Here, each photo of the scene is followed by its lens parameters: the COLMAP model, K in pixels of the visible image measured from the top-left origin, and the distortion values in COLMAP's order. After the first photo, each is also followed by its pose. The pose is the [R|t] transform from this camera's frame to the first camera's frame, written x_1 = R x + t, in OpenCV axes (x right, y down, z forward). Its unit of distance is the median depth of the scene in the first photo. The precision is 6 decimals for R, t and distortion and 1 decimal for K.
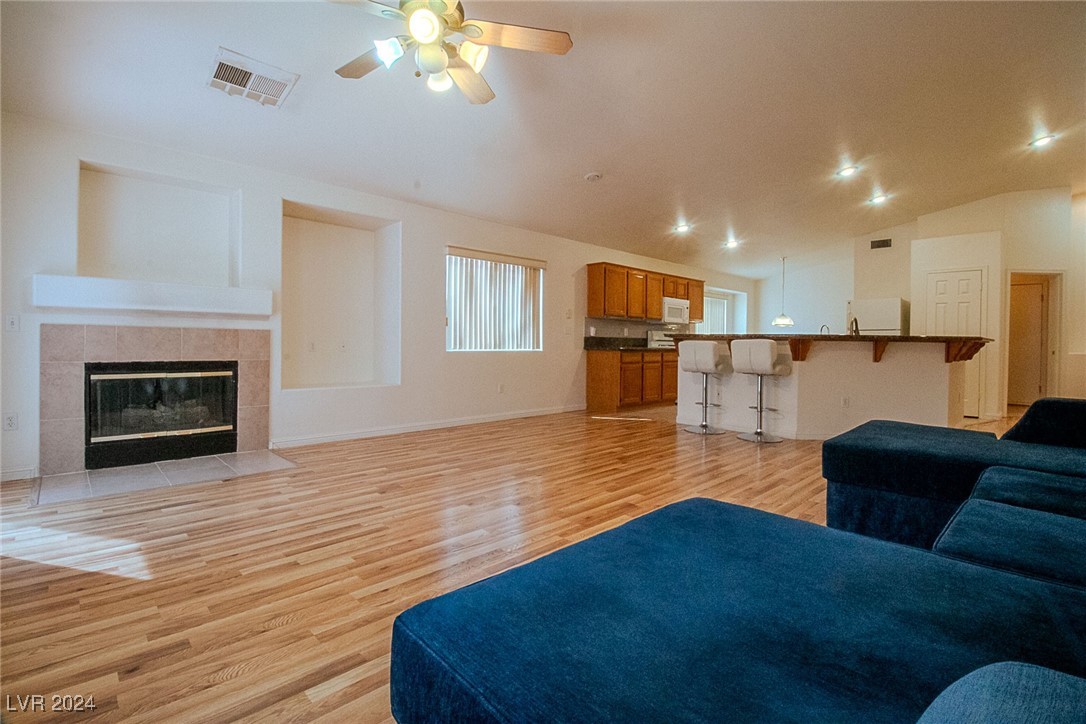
lens RADIAL K [[500.2, 0, 544.8], [0, 500.2, 348.6], [0, 0, 1]] dist [0.001834, -0.014120]
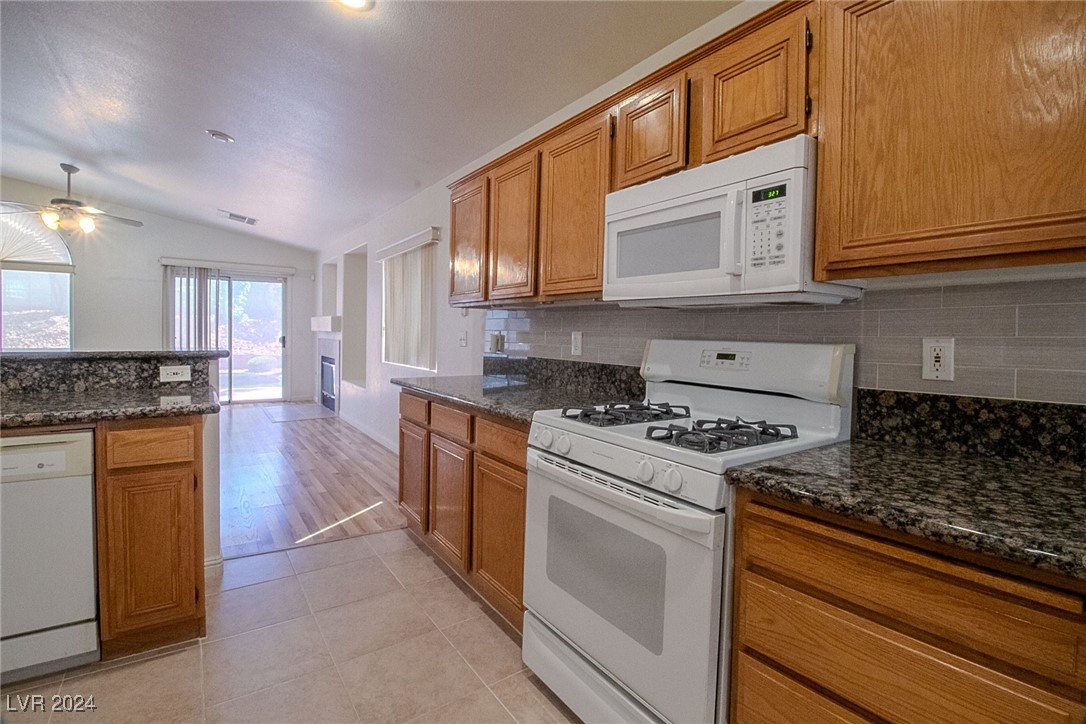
lens RADIAL K [[500.2, 0, 544.8], [0, 500.2, 348.6], [0, 0, 1]] dist [0.001834, -0.014120]
pose [[-0.164219, 0.014869, -0.986312, 0.766244], [-0.034718, 0.999180, 0.020844, -0.056438], [0.985813, 0.037666, -0.163568, 1.626102]]
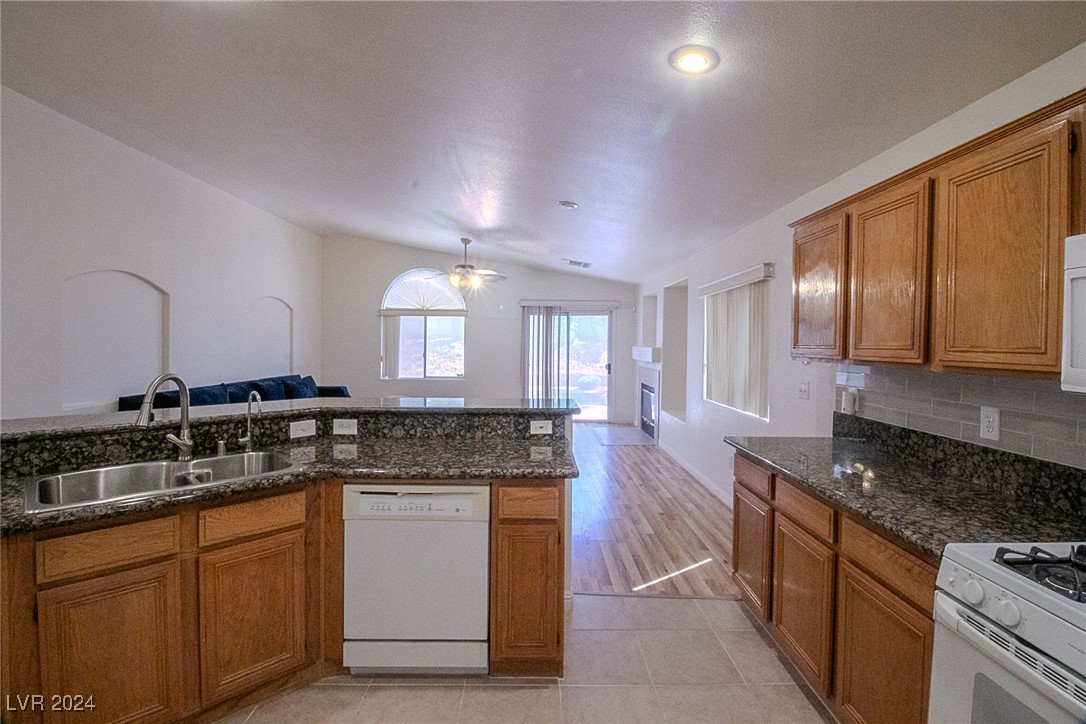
lens RADIAL K [[500.2, 0, 544.8], [0, 500.2, 348.6], [0, 0, 1]] dist [0.001834, -0.014120]
pose [[-0.689787, -0.010831, -0.723932, 0.757064], [-0.029399, 0.999482, 0.013059, -0.103285], [0.723415, 0.030291, -0.689748, 1.587875]]
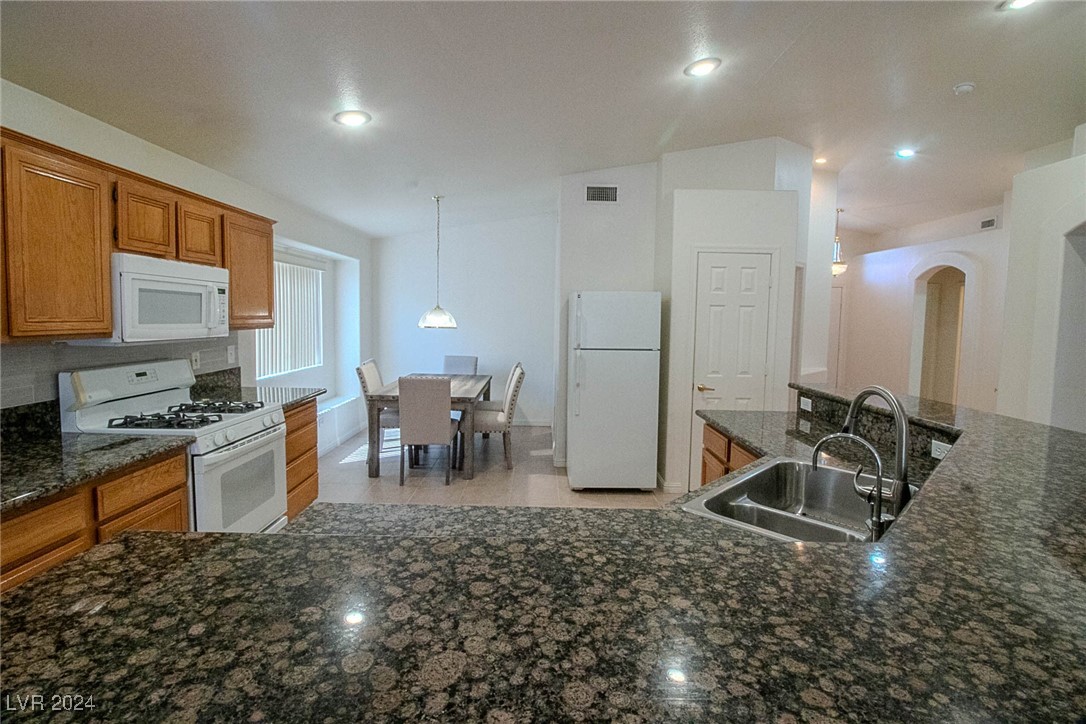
lens RADIAL K [[500.2, 0, 544.8], [0, 500.2, 348.6], [0, 0, 1]] dist [0.001834, -0.014120]
pose [[0.698233, -0.046458, 0.714361, 0.328755], [-0.001222, 0.997813, 0.066087, -0.110290], [-0.715869, -0.047017, 0.696650, 1.025722]]
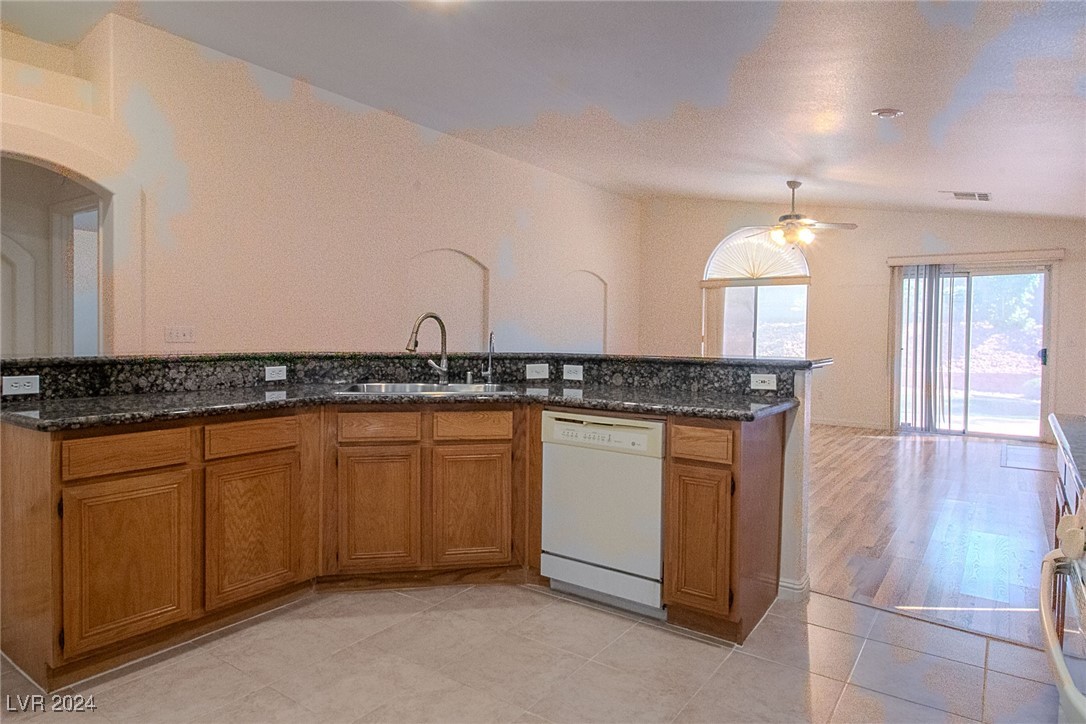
lens RADIAL K [[646.7, 0, 546.7], [0, 646.7, 346.8], [0, 0, 1]] dist [0.001303, -0.000165]
pose [[-0.984139, -0.019328, -0.176340, 0.673907], [-0.025957, 0.999038, 0.035358, -0.060222], [0.175487, 0.039375, -0.983694, 1.767508]]
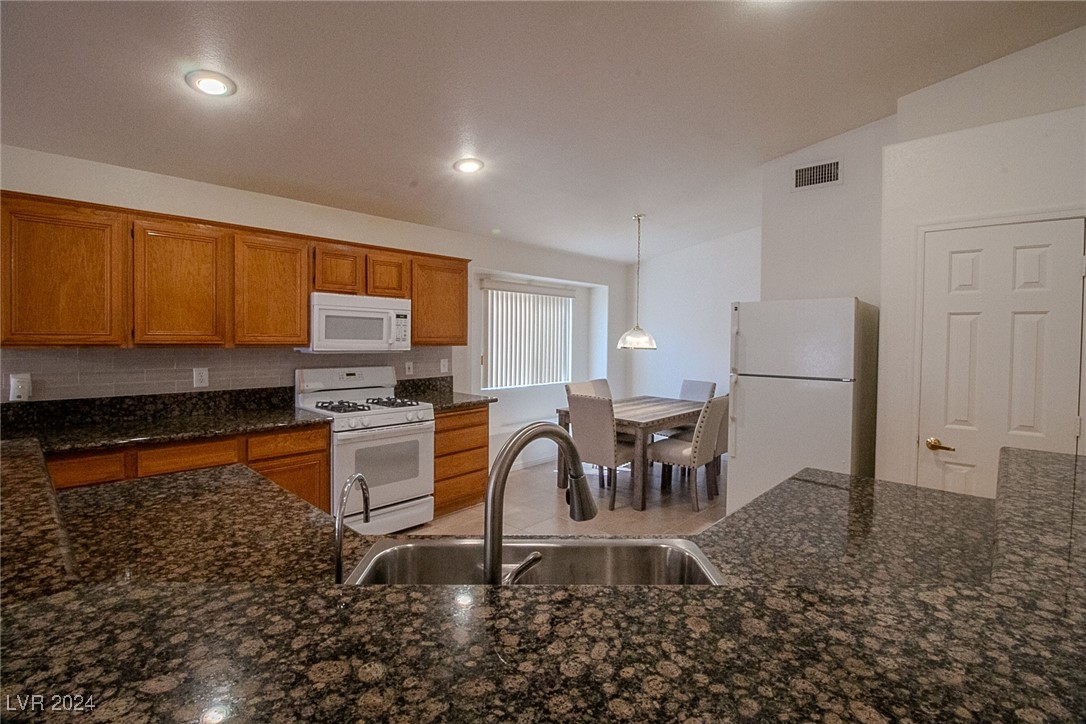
lens RADIAL K [[500.2, 0, 544.8], [0, 500.2, 348.6], [0, 0, 1]] dist [0.001834, -0.014120]
pose [[0.999136, -0.000173, 0.041558, 0.670933], [-0.000292, 0.999937, 0.011183, -0.096623], [-0.041557, -0.011186, 0.999073, 0.913911]]
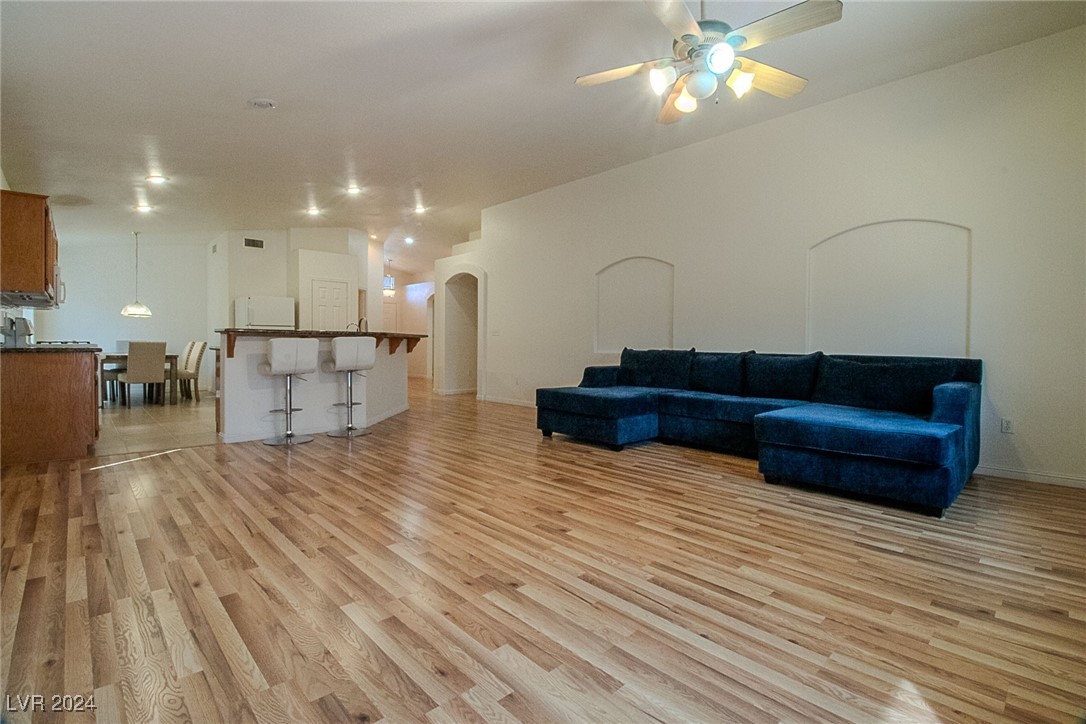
lens RADIAL K [[500.2, 0, 544.8], [0, 500.2, 348.6], [0, 0, 1]] dist [0.001834, -0.014120]
pose [[0.015681, -0.024276, 0.999582, -0.603997], [0.004633, 0.999696, 0.024206, -0.017146], [-0.999866, 0.004251, 0.015789, 0.603768]]
